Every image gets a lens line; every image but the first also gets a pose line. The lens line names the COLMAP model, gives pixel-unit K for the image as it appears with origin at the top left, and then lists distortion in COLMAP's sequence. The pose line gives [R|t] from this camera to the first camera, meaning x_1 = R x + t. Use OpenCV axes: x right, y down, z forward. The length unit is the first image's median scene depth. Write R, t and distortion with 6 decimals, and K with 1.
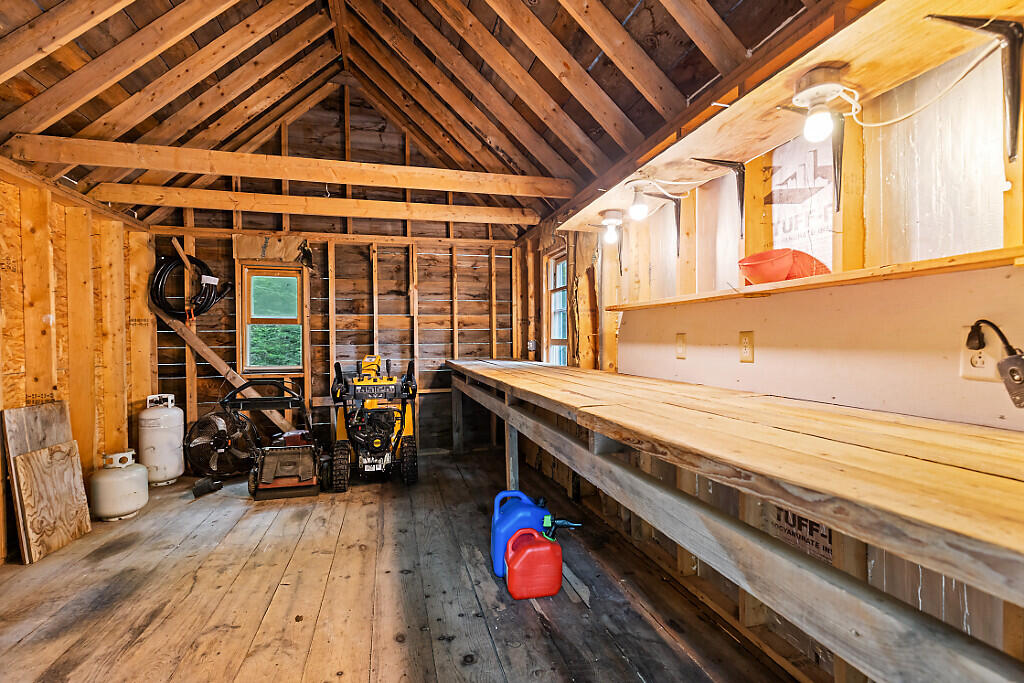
lens RADIAL K [[462.8, 0, 507.9], [0, 462.8, 344.8], [0, 0, 1]] dist [0.003271, -0.000847]
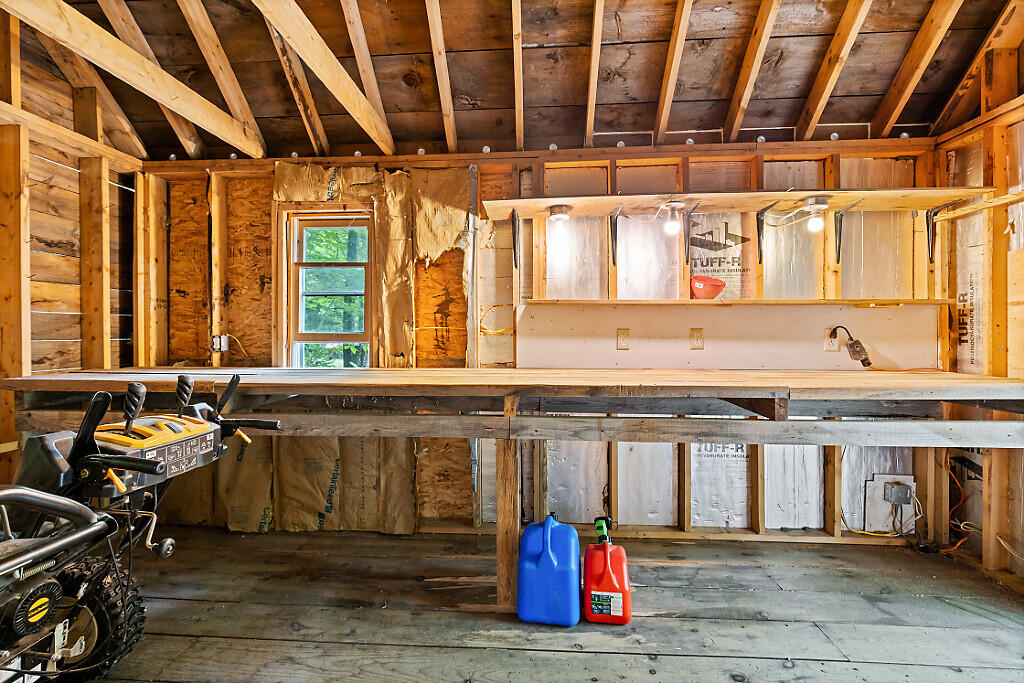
lens RADIAL K [[462.8, 0, 509.2], [0, 462.8, 336.7], [0, 0, 1]] dist [0.003271, -0.000847]
pose [[0.316847, 0.004260, 0.948467, -1.011523], [0.009780, 0.999922, -0.007758, 0.001916], [-0.948426, 0.011735, 0.316780, 1.035280]]
